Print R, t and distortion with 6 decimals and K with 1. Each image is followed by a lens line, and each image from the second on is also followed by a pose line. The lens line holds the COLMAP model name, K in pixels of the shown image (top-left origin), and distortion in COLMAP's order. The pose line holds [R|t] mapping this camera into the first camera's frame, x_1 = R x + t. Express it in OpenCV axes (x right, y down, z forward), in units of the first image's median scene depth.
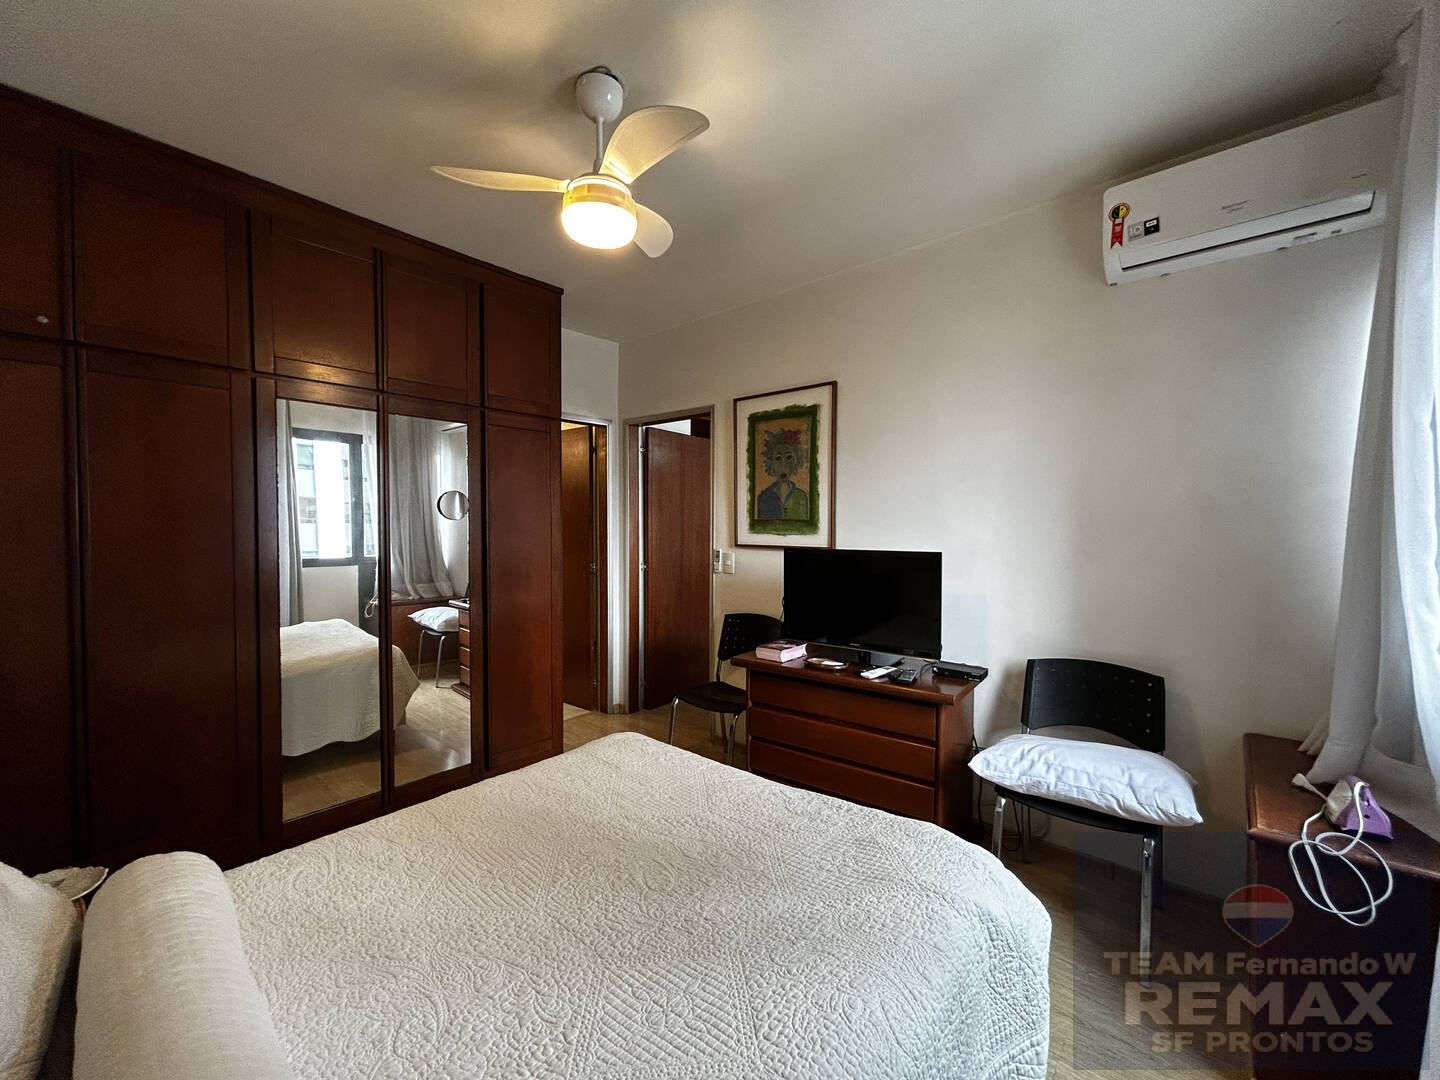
lens RADIAL K [[579.0, 0, 724.2], [0, 579.0, 547.6], [0, 0, 1]] dist [-0.001620, 0.000619]
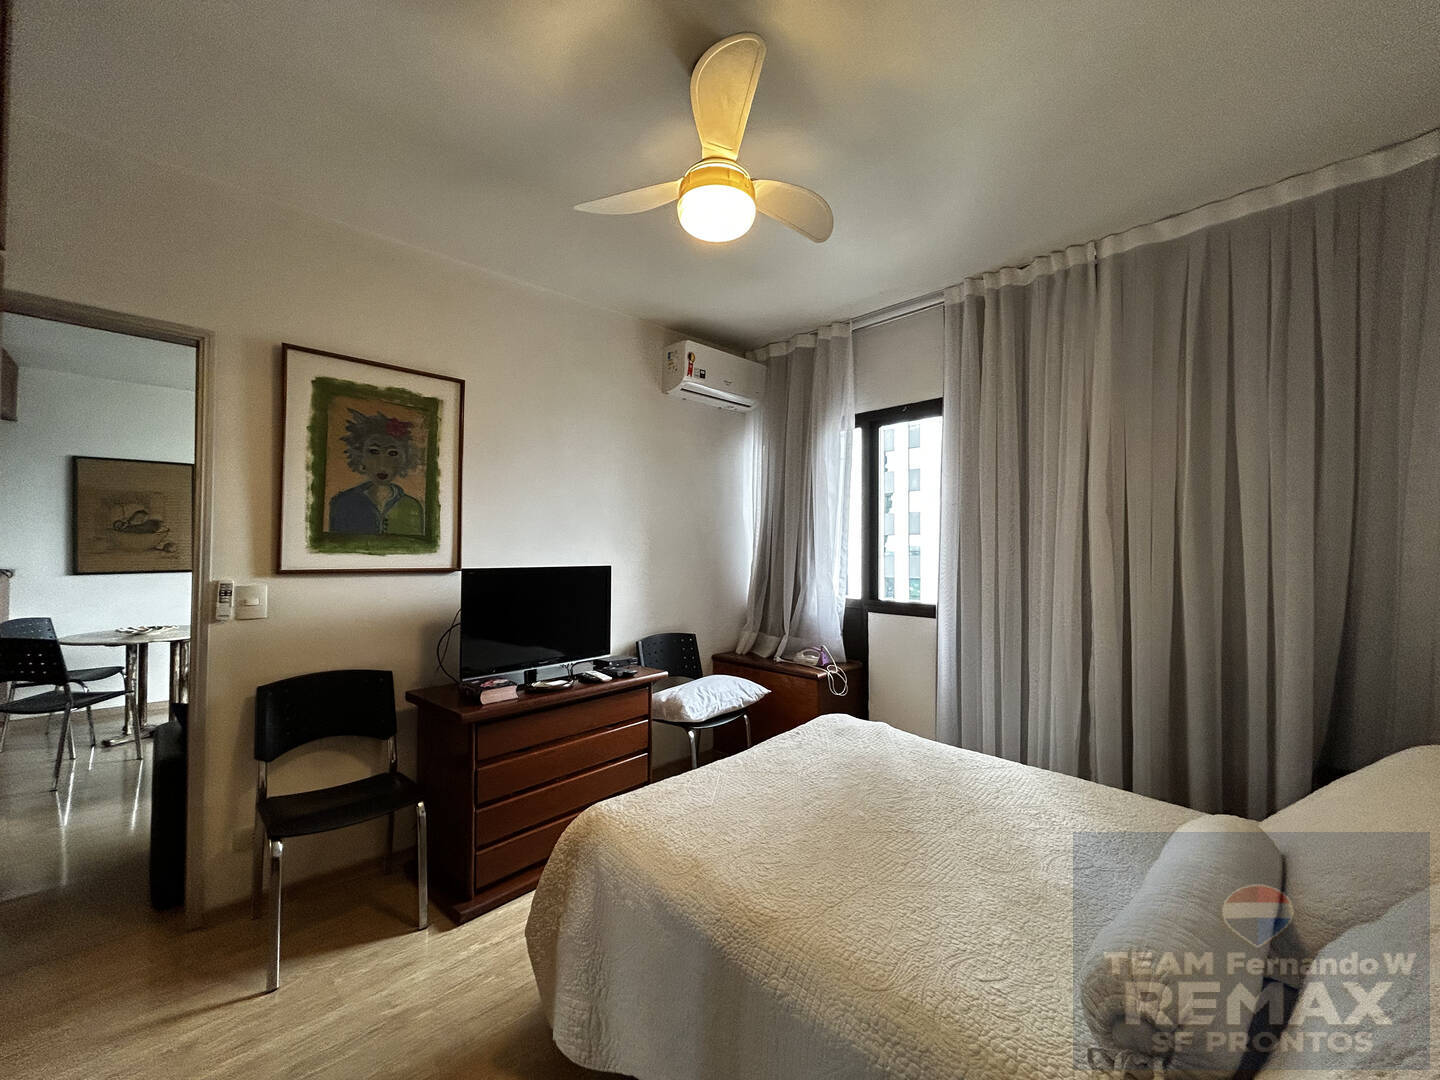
lens RADIAL K [[579.0, 0, 728.3], [0, 579.0, 541.8], [0, 0, 1]] dist [-0.001620, 0.000619]
pose [[0.082179, 0.010411, 0.996563, -0.615845], [0.032324, 0.999392, -0.013106, -0.013913], [-0.996093, 0.033290, 0.081792, 0.494286]]
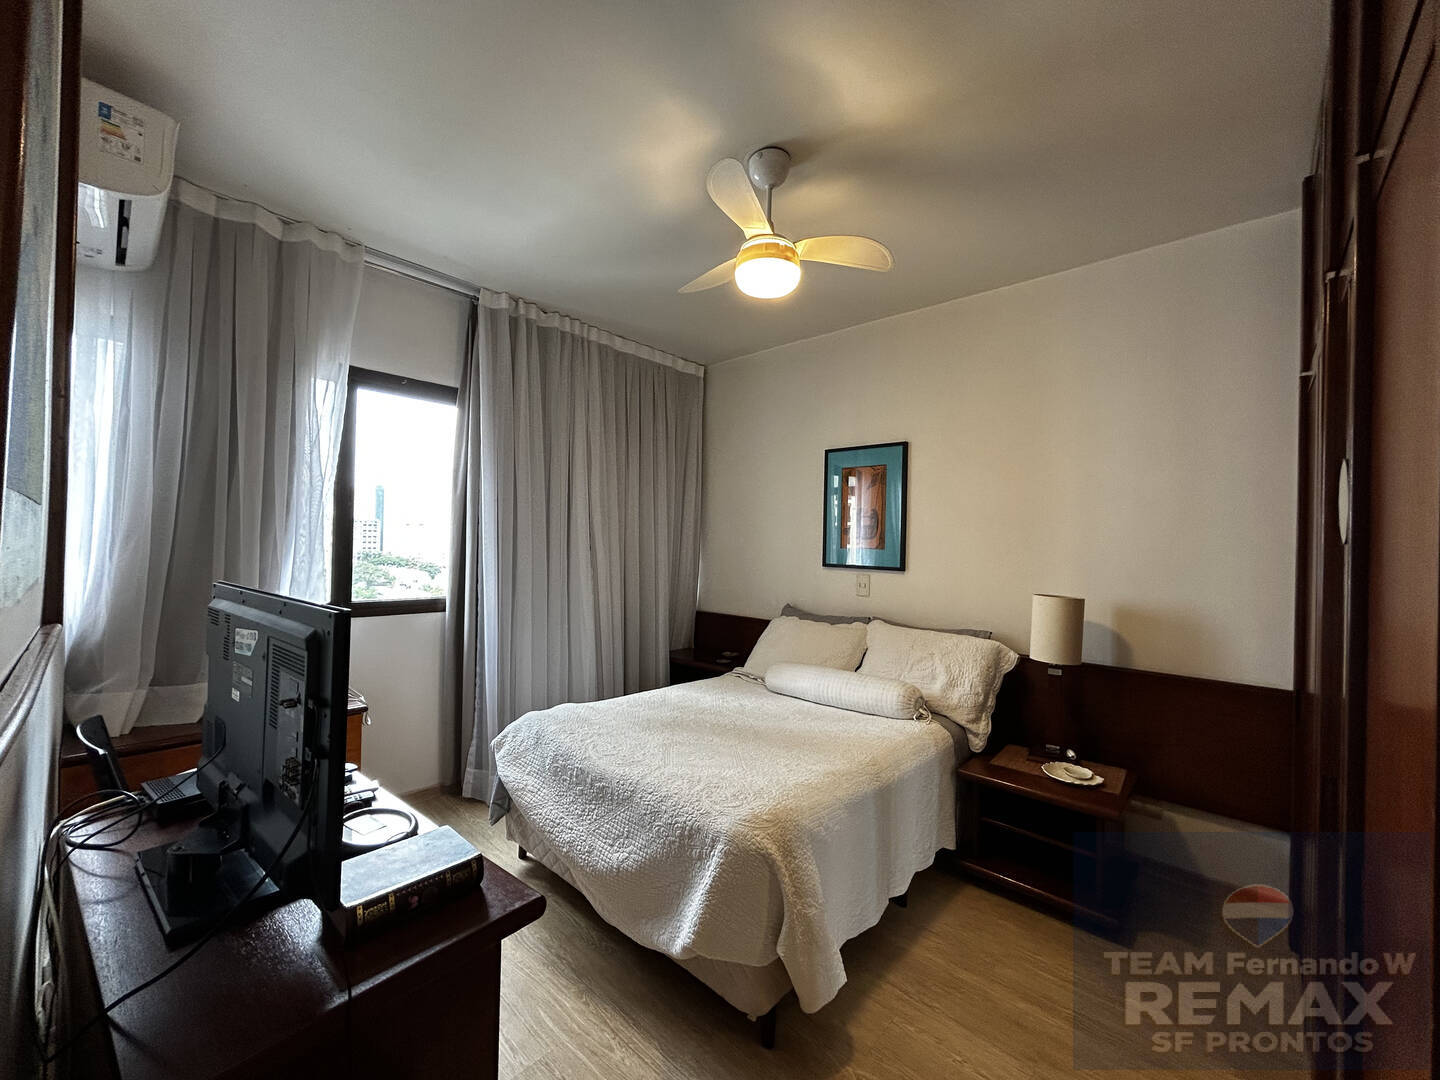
lens RADIAL K [[579.0, 0, 717.5], [0, 579.0, 532.9], [0, 0, 1]] dist [-0.001620, 0.000619]
pose [[-0.998950, -0.018989, 0.041692, -0.104735], [-0.018524, 0.999762, 0.011529, -0.034634], [-0.041901, 0.010744, -0.999064, 1.143609]]
